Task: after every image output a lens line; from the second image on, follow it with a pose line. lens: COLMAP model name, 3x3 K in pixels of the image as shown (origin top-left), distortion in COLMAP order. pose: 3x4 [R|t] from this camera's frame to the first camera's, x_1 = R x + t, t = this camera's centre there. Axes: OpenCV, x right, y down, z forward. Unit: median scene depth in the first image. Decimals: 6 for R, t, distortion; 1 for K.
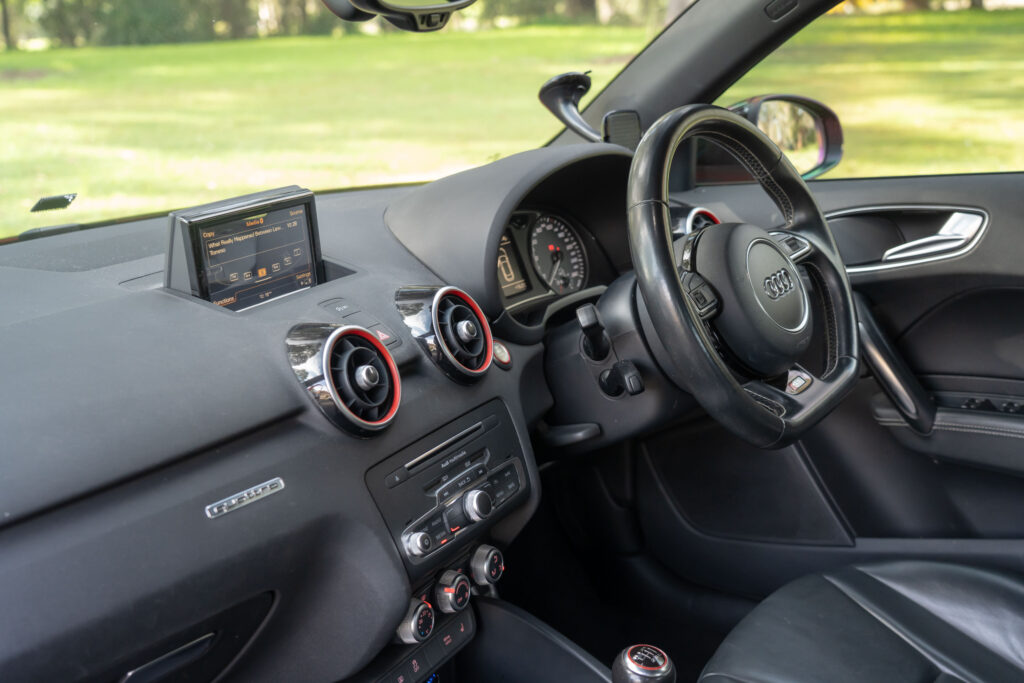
lens RADIAL K [[1224.8, 0, 517.1], [0, 1224.8, 336.7], [0, 0, 1]] dist [0.023309, 0.000000]
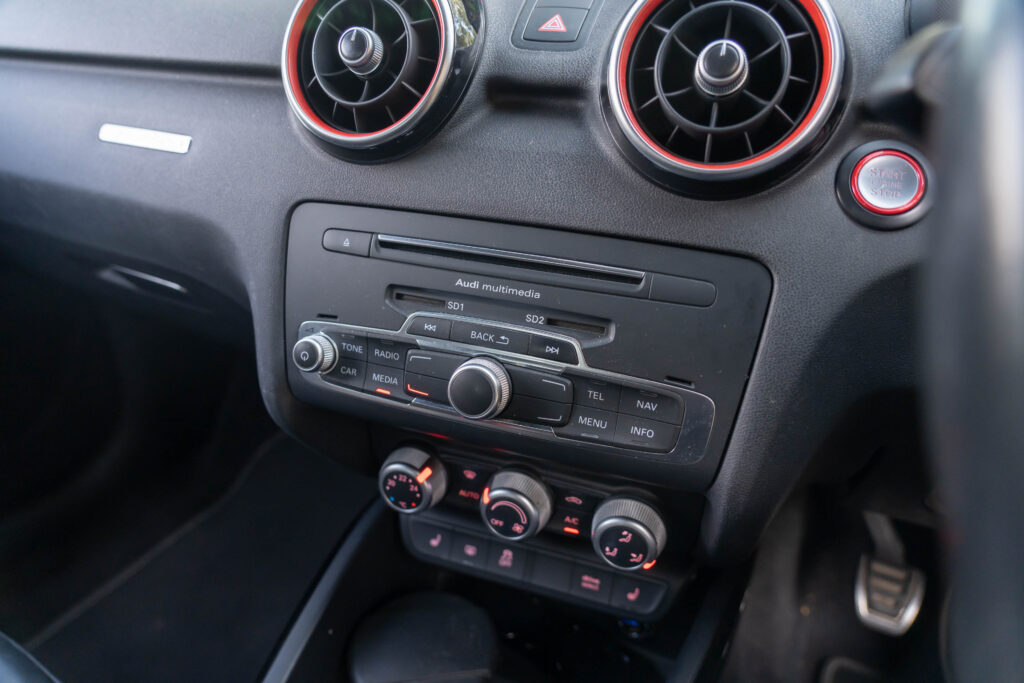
lens RADIAL K [[706.8, 0, 511.5], [0, 706.8, 338.5], [0, 0, 1]] dist [-0.029802, -0.001300]
pose [[0.180833, 0.467054, -0.865540, 0.200267], [-0.284734, 0.867223, 0.408474, -0.002570], [0.941396, 0.172583, 0.289809, 0.879164]]
